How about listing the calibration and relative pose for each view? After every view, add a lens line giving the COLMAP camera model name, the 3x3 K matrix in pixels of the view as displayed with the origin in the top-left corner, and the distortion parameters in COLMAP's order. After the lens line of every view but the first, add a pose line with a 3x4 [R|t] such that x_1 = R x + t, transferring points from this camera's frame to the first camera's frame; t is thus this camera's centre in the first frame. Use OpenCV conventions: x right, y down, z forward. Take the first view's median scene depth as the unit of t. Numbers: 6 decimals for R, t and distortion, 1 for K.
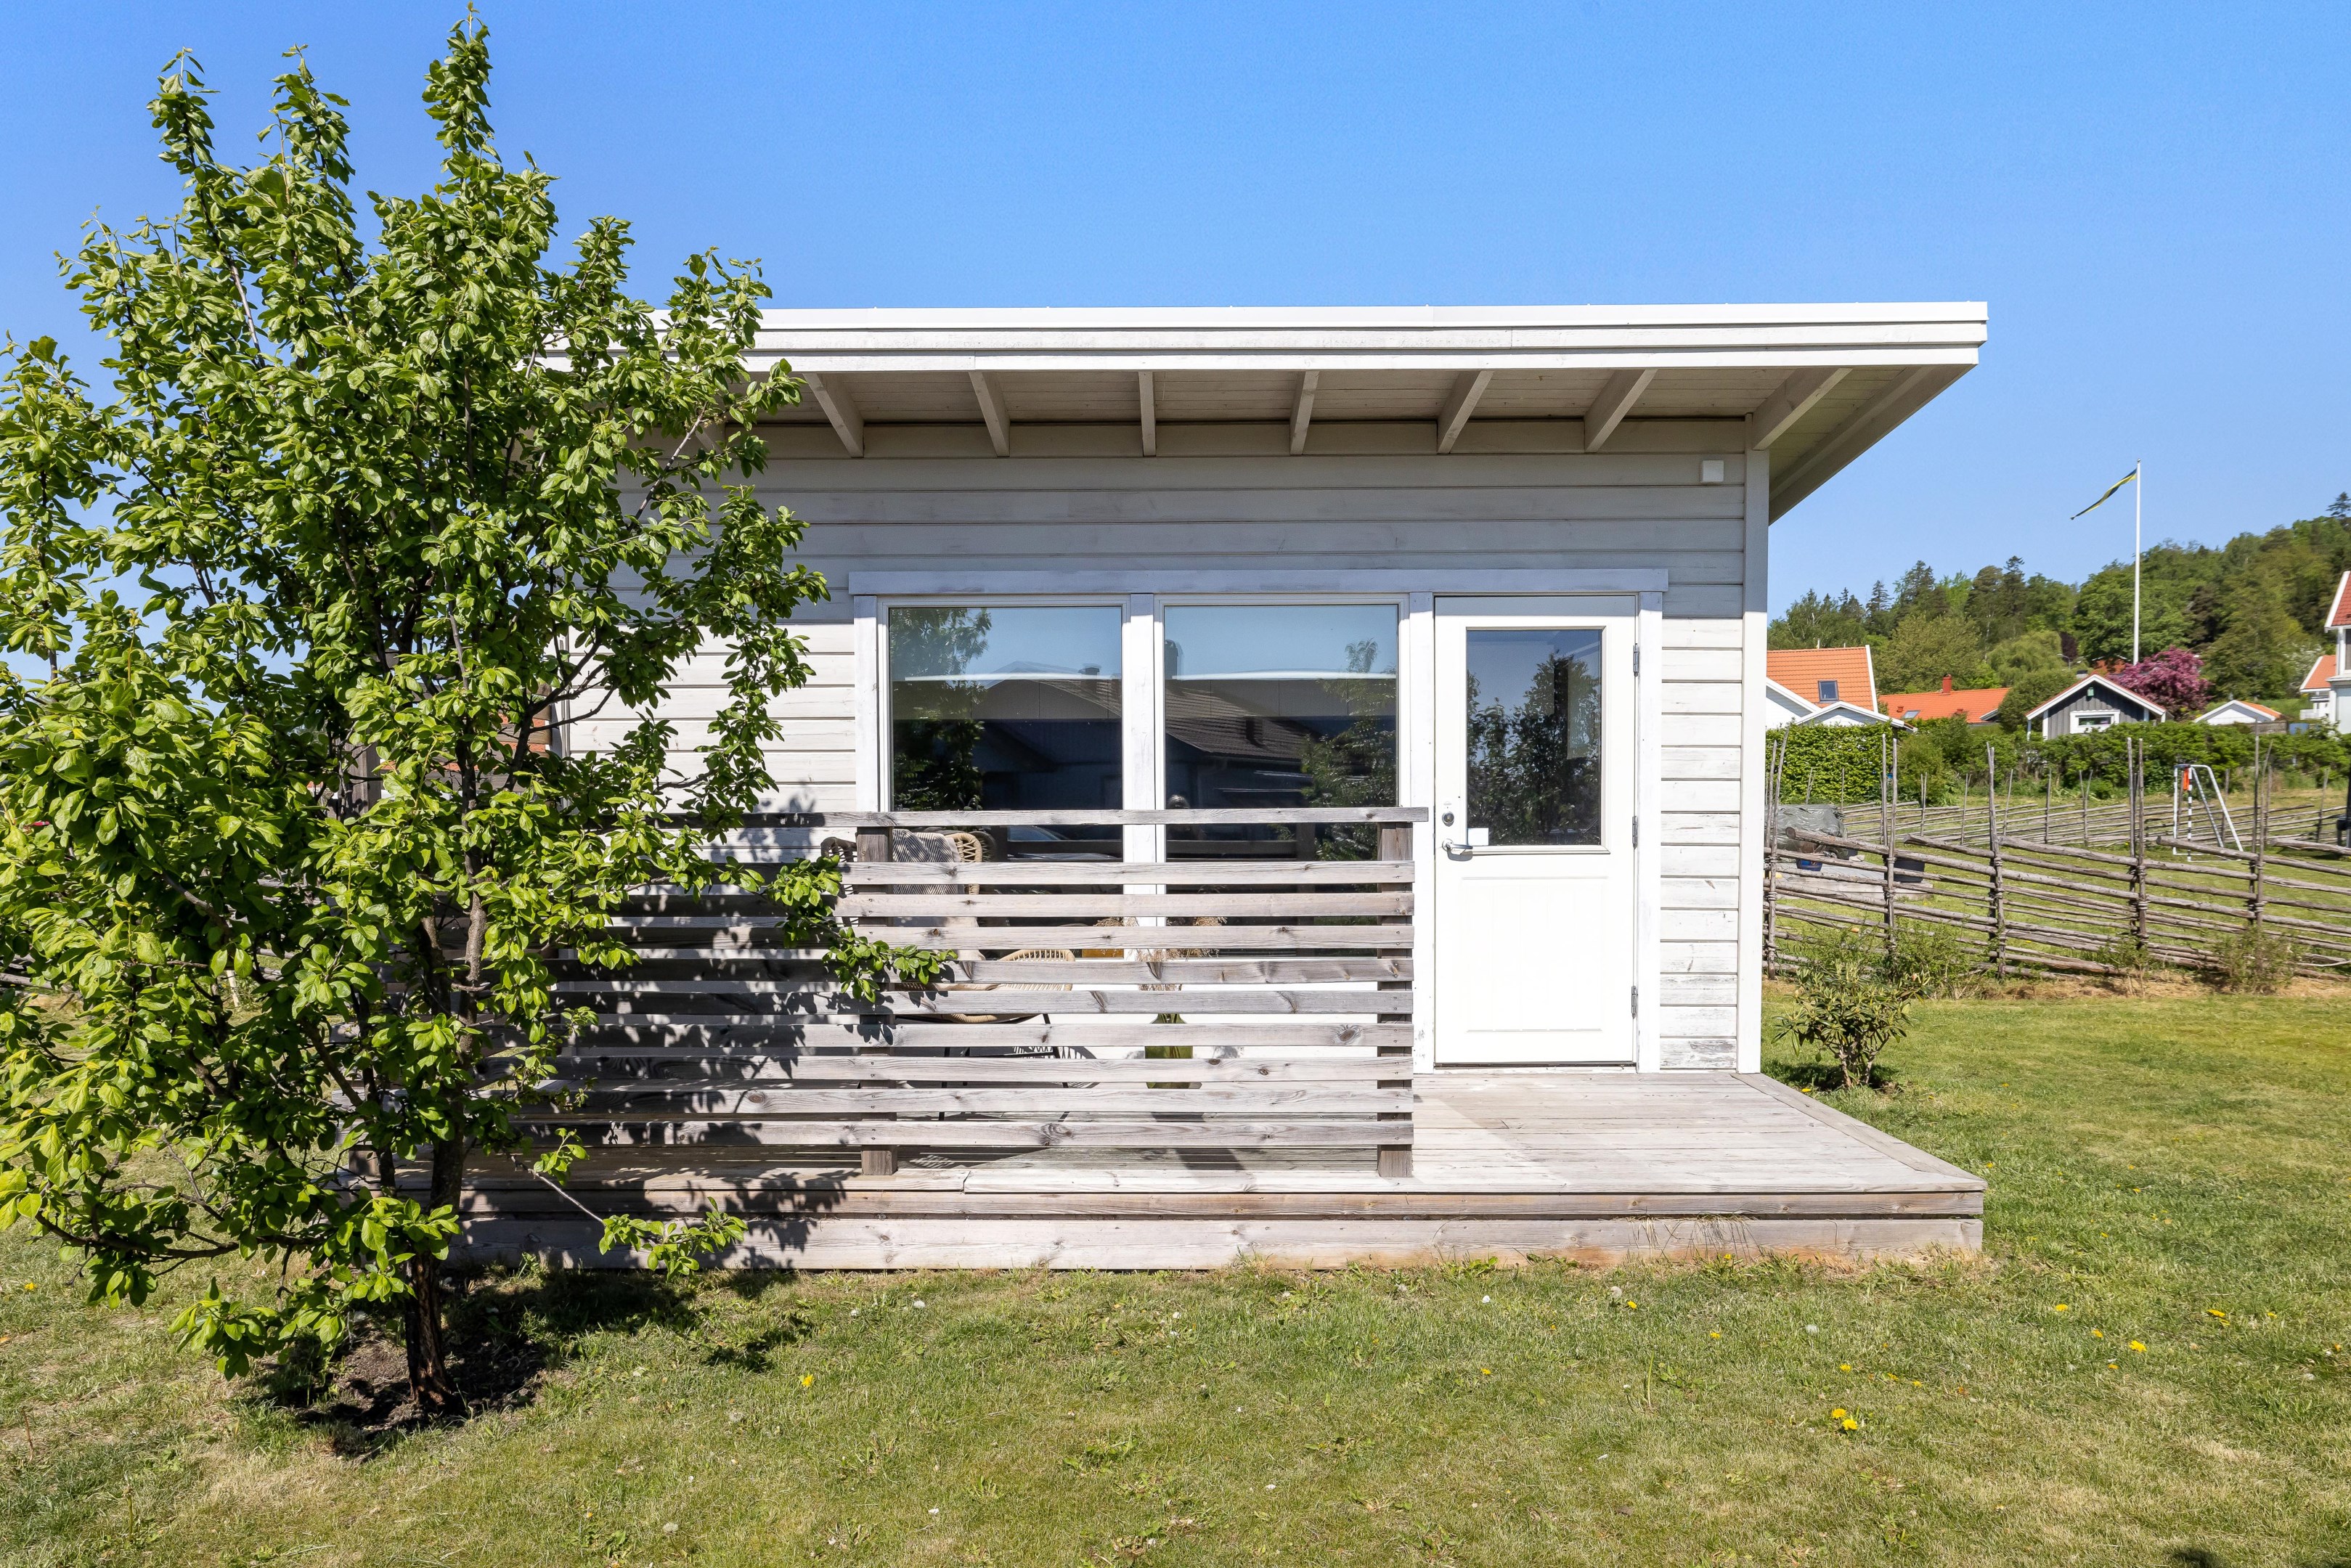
lens RADIAL K [[1509.4, 0, 1175.2], [0, 1509.4, 804.7], [0, 0, 1]] dist [0.002536, -0.000218]
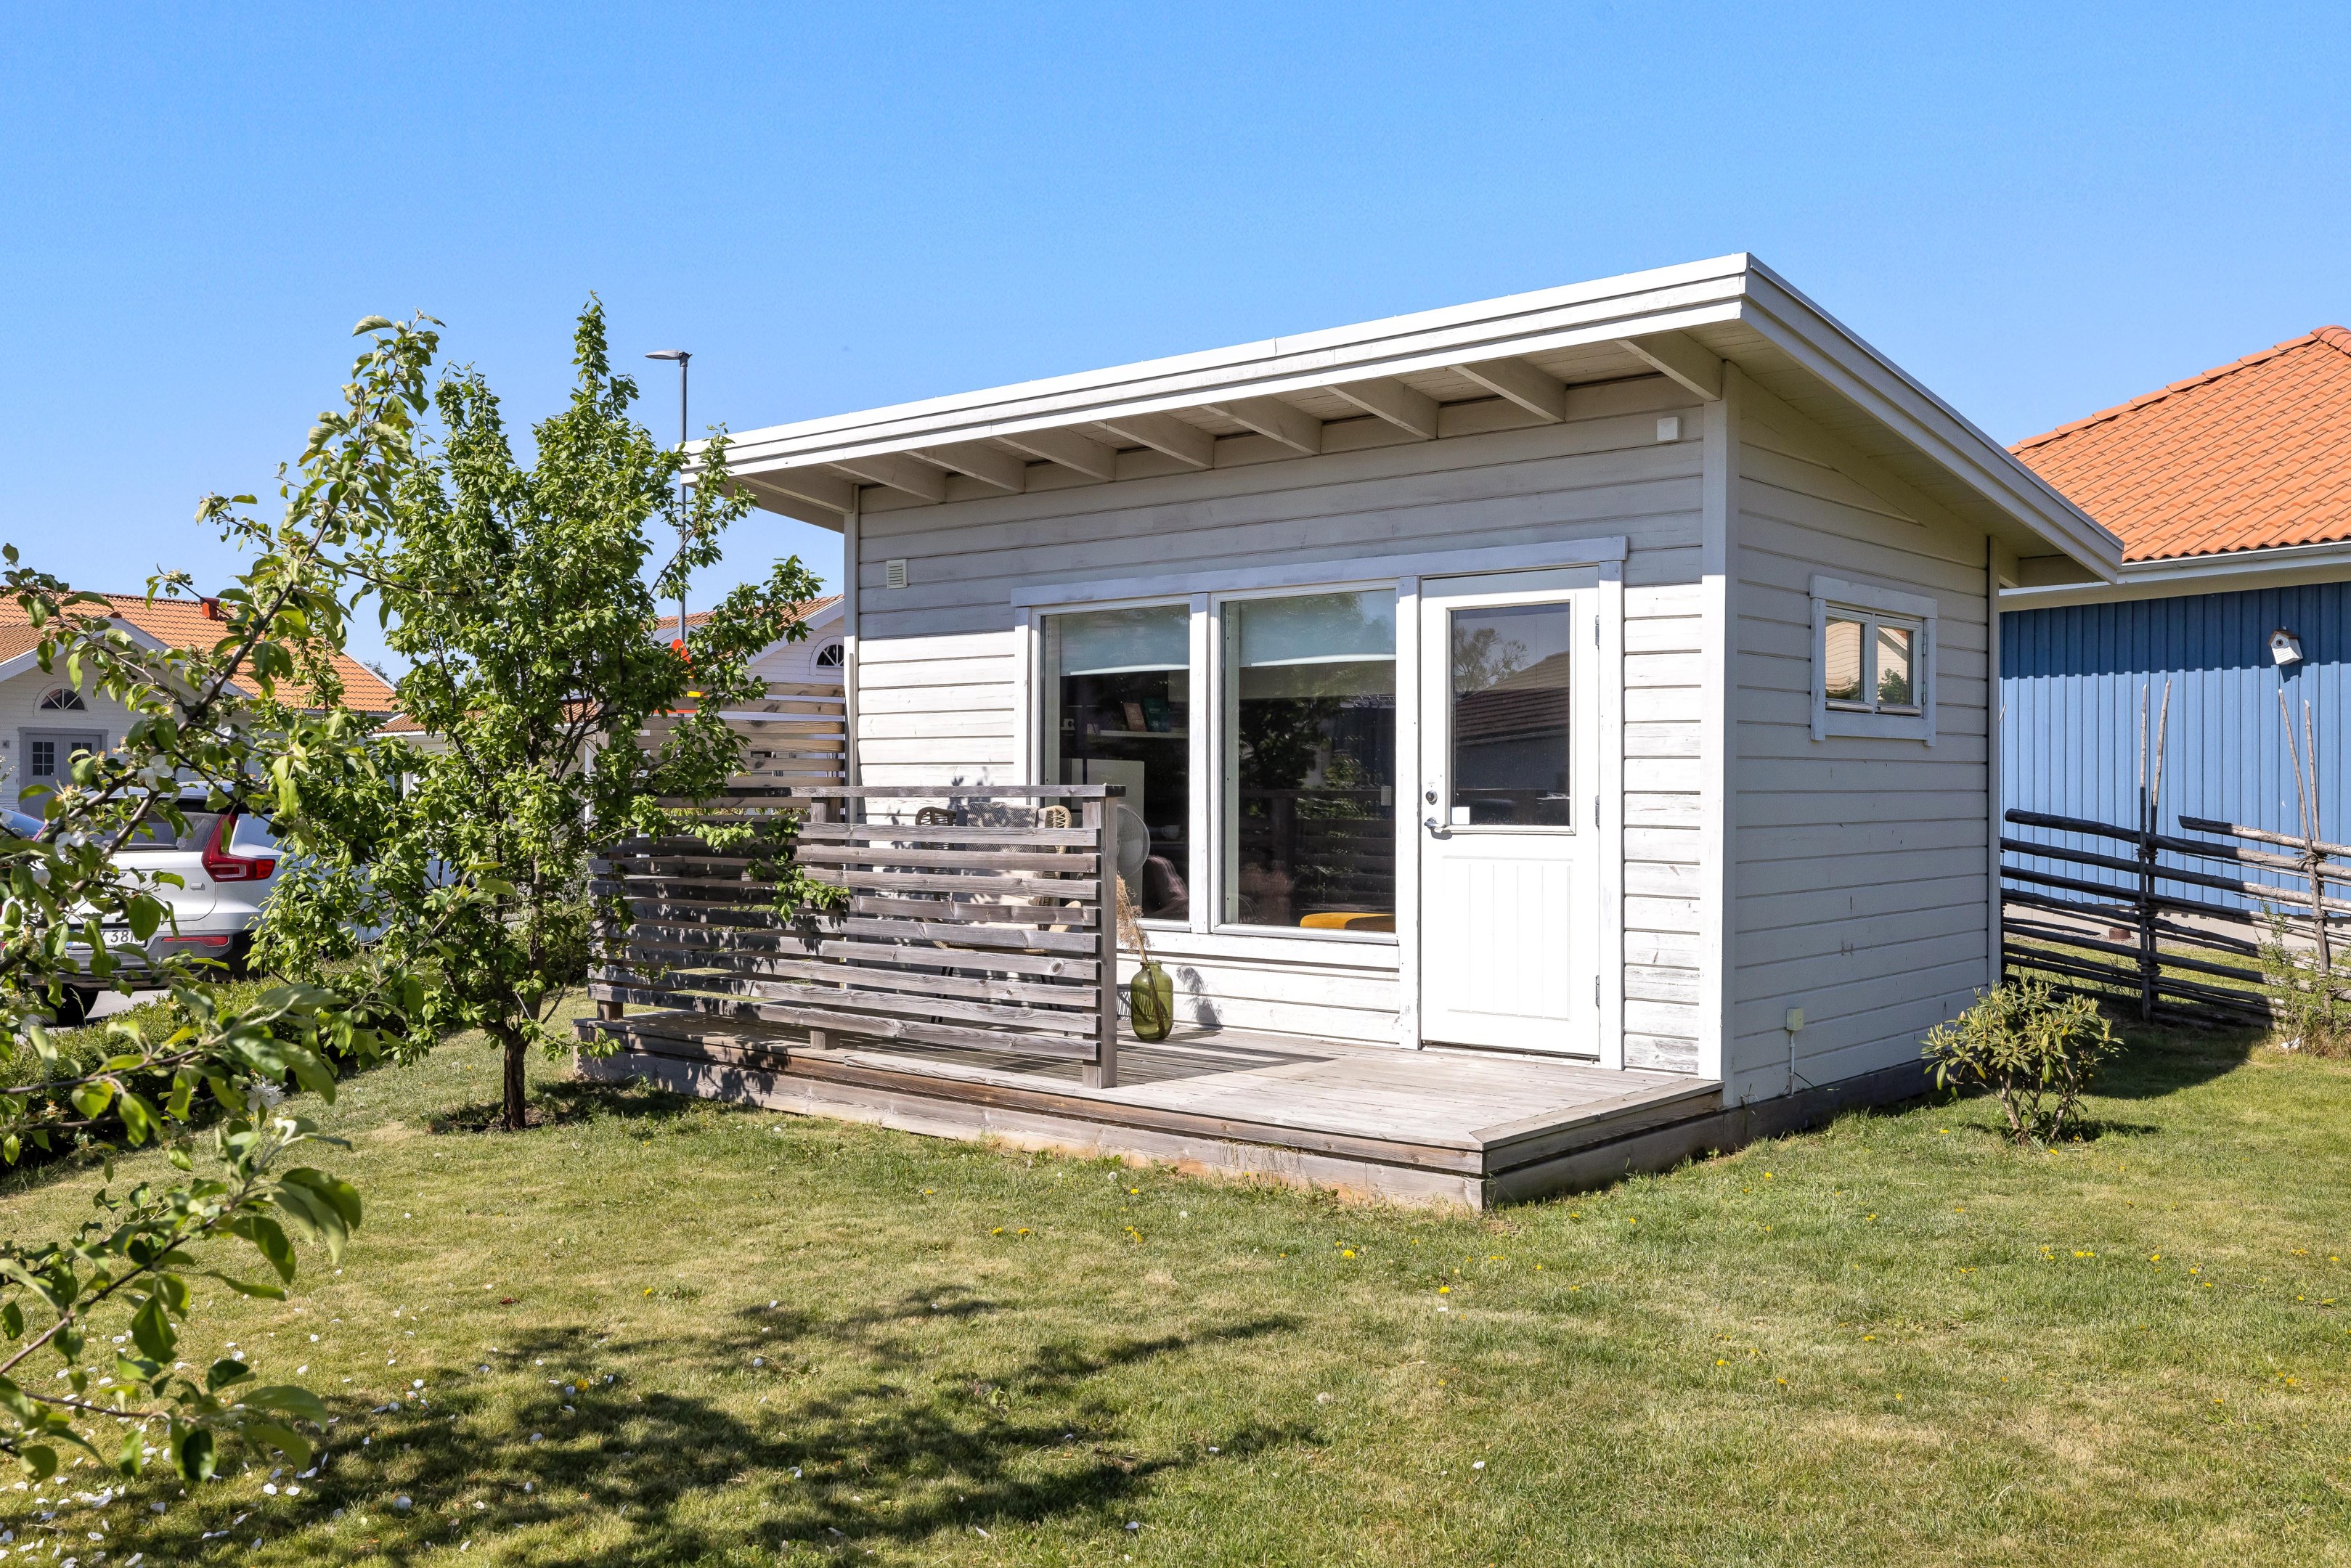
lens RADIAL K [[1975.6, 0, 1174.5], [0, 1975.6, 776.6], [0, 0, 1]] dist [-0.000769, -0.000471]
pose [[0.772861, 0.001393, -0.634574, 0.890241], [-0.007930, 0.999941, -0.007463, 0.006484], [0.634526, 0.010800, 0.772826, -0.135899]]
